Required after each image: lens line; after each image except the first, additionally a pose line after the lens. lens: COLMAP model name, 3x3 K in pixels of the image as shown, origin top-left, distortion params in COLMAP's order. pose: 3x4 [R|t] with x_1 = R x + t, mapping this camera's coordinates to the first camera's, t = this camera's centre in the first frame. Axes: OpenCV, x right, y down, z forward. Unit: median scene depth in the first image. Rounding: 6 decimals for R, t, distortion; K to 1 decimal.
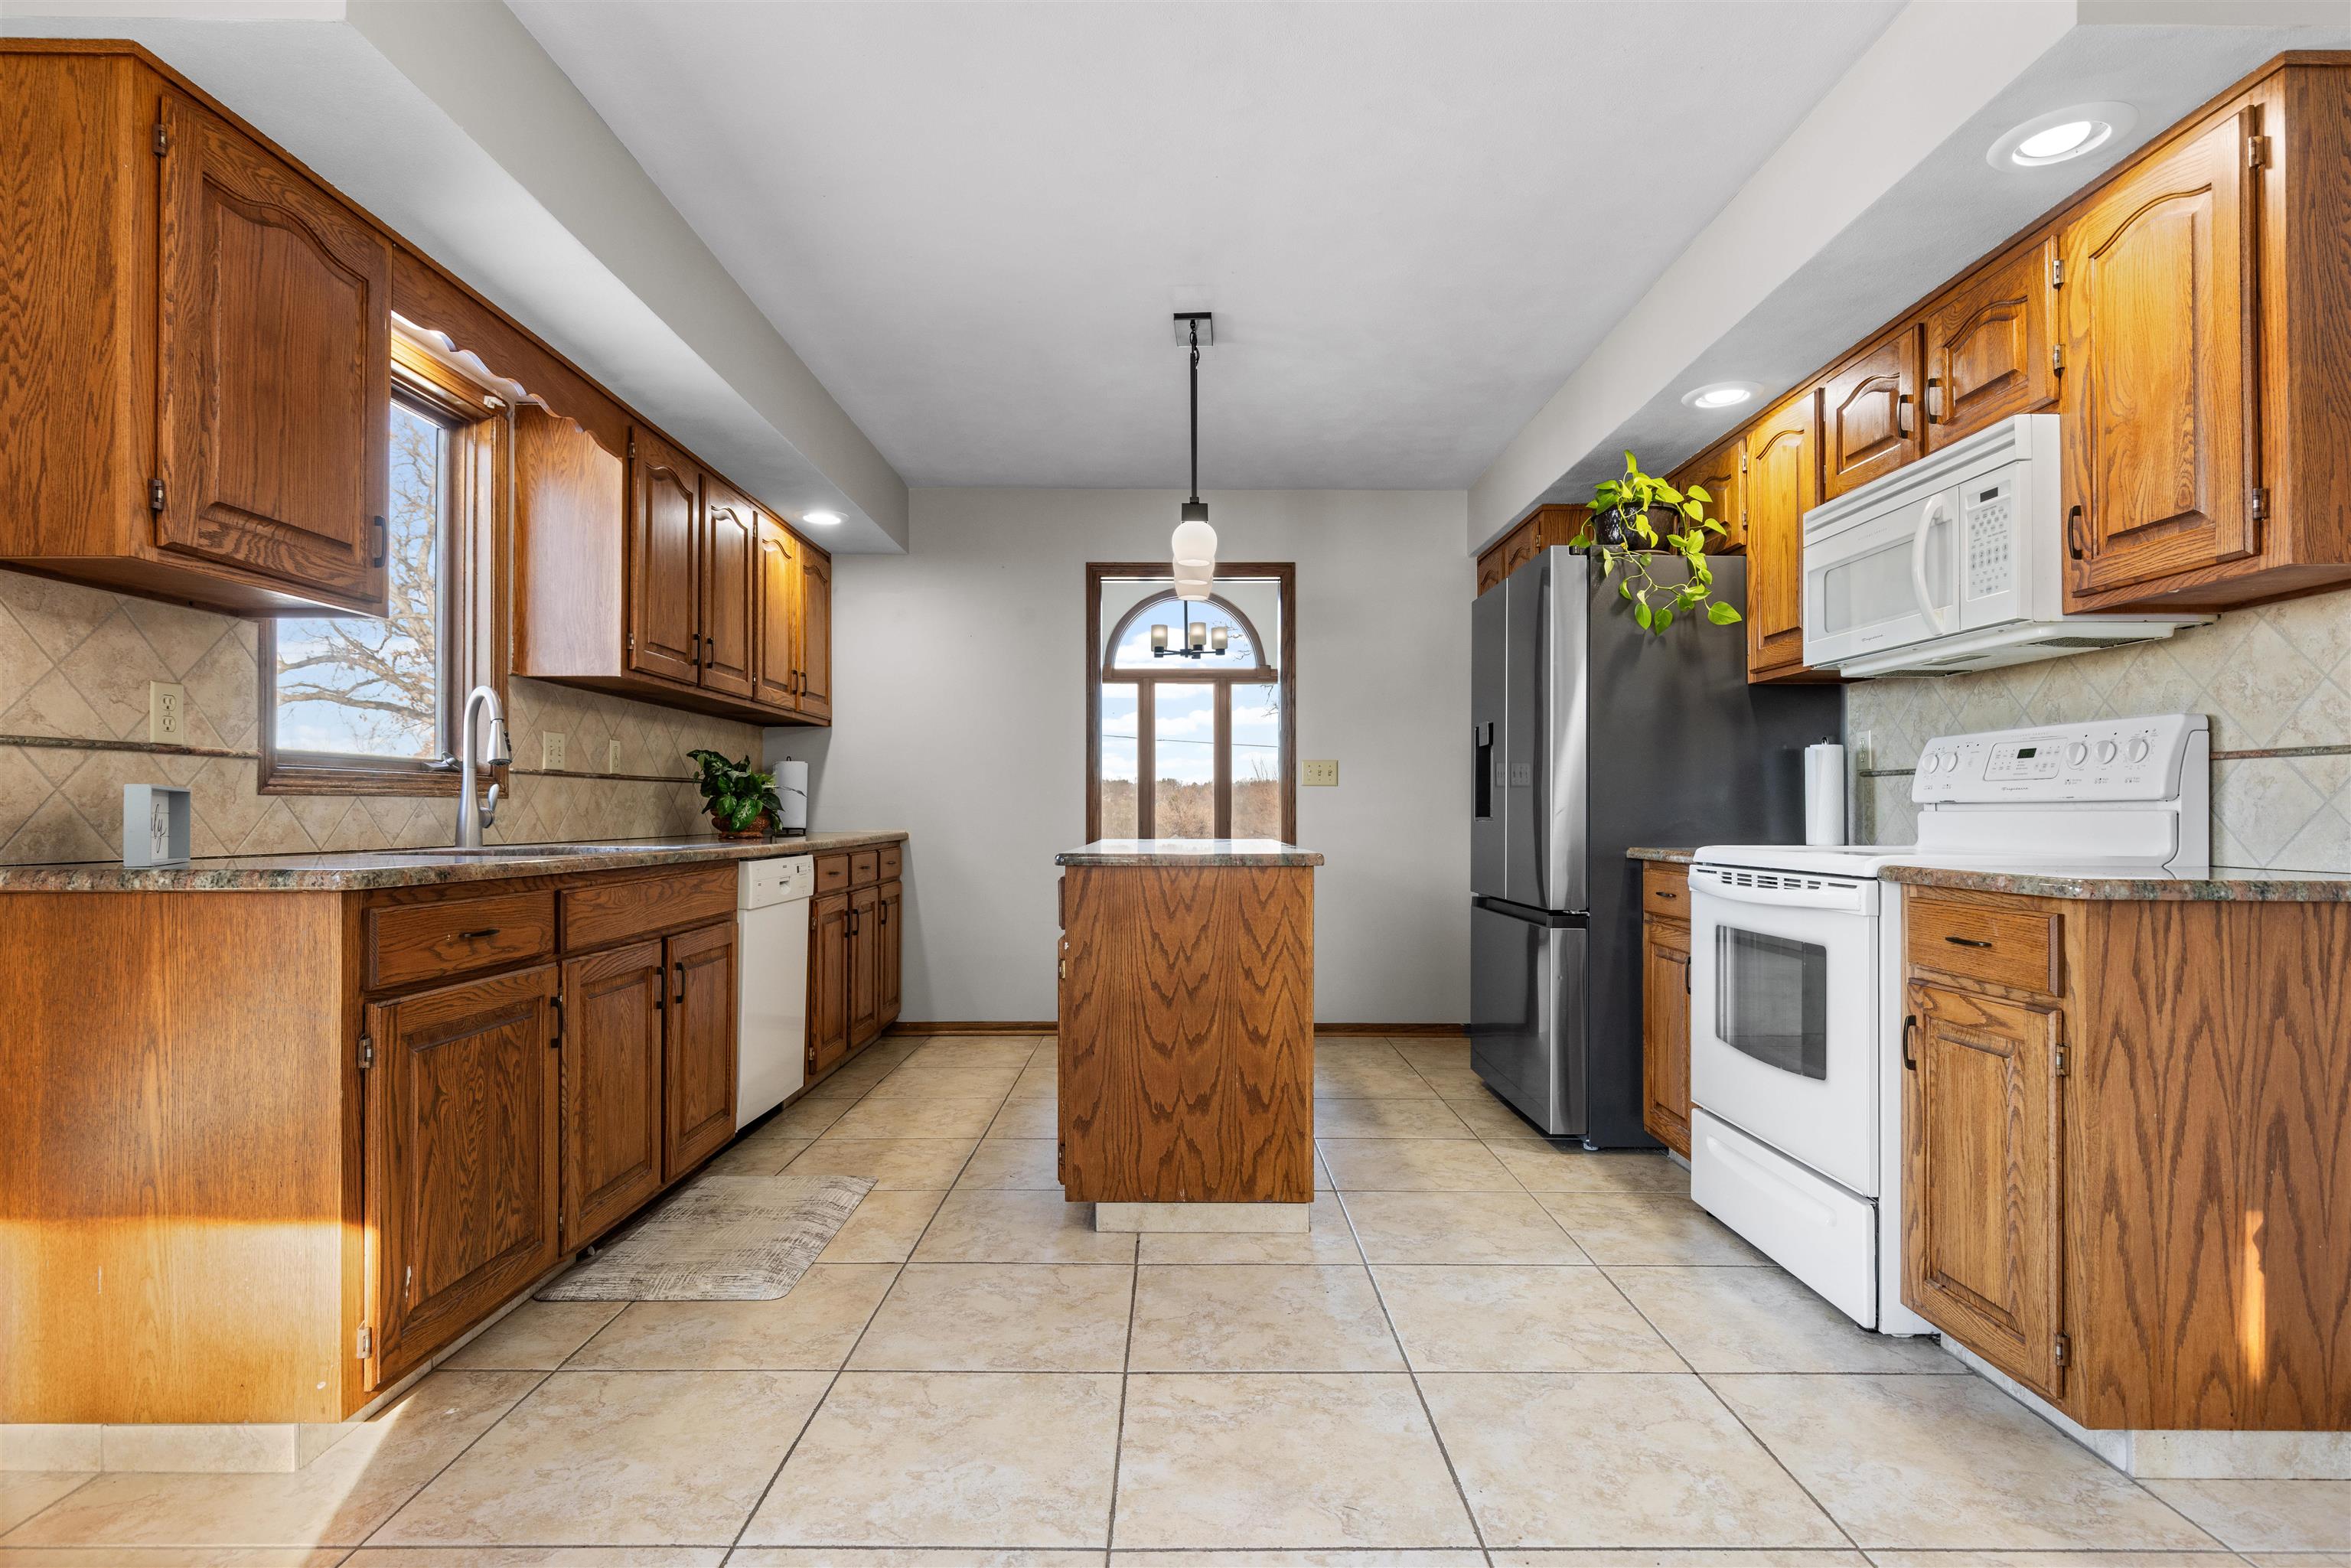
lens RADIAL K [[1214.2, 0, 1176.8], [0, 1214.2, 801.8], [0, 0, 1]] dist [-0.004479, 0.001750]
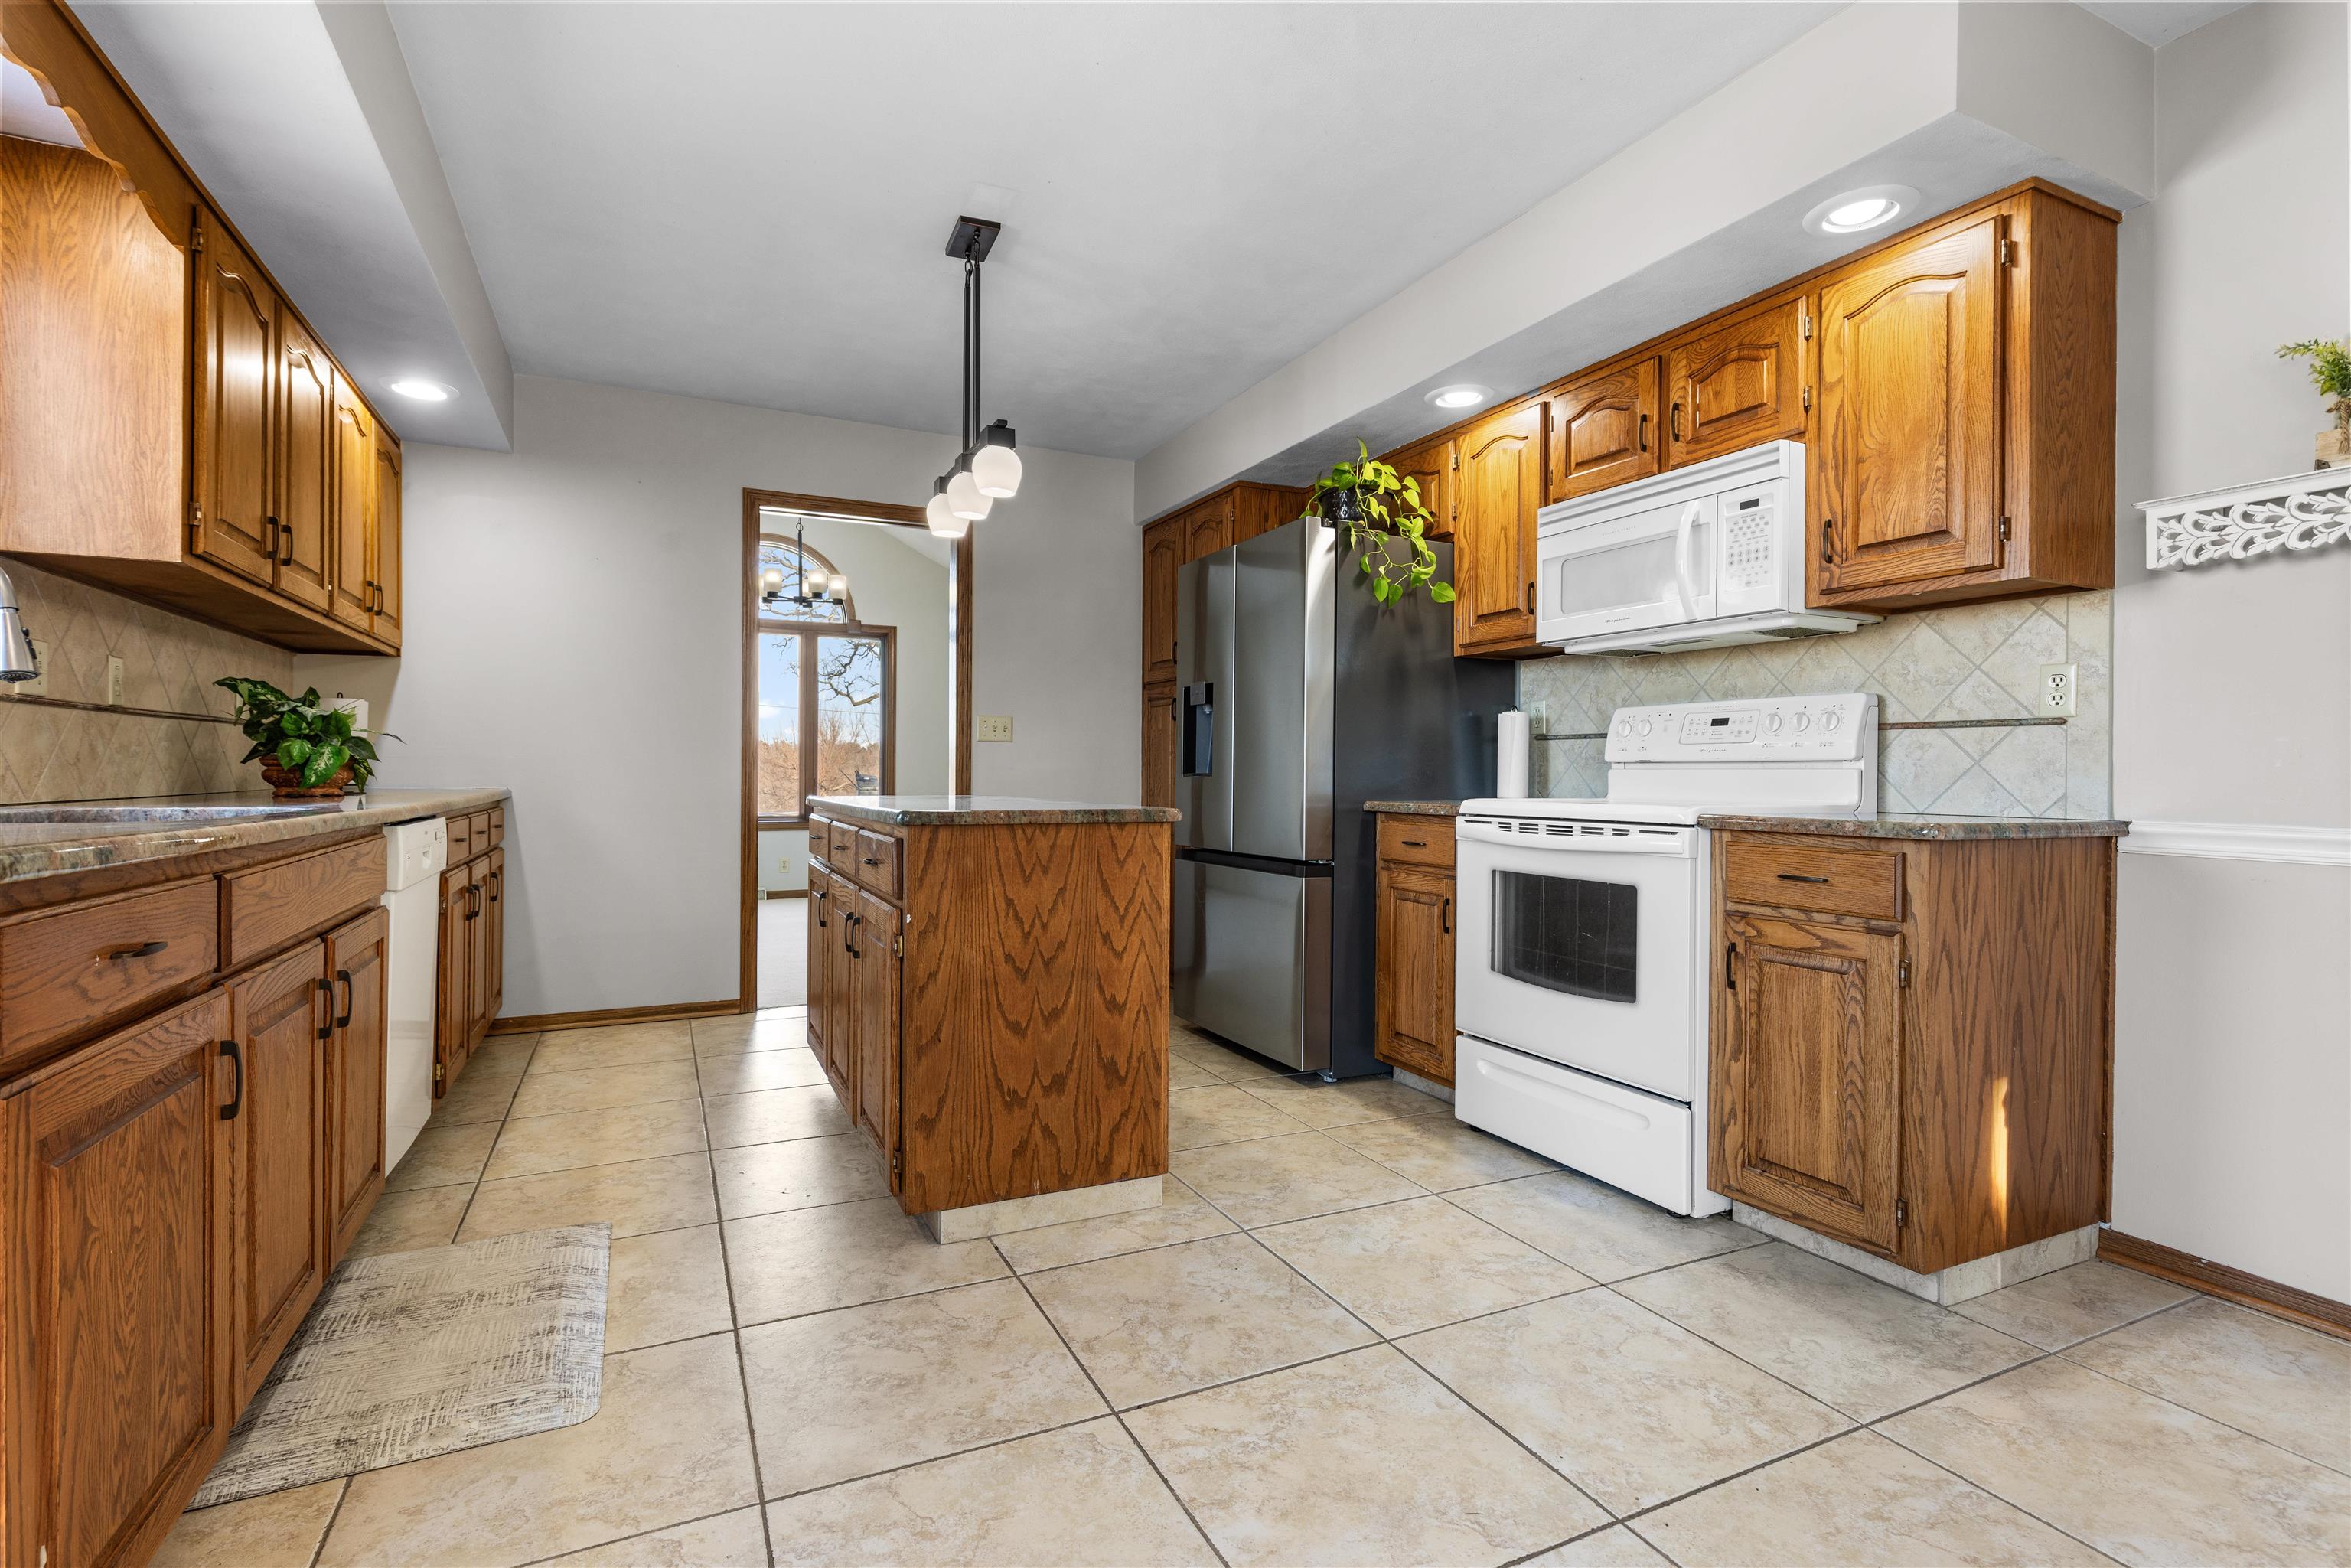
lens RADIAL K [[1120.3, 0, 1180.9], [0, 1120.3, 773.7], [0, 0, 1]] dist [-0.002859, 0.002115]
pose [[0.899775, 0.005154, 0.436323, -0.279670], [-0.009508, 0.999924, 0.007796, 0.008602], [-0.436250, -0.011163, 0.899756, 0.216497]]
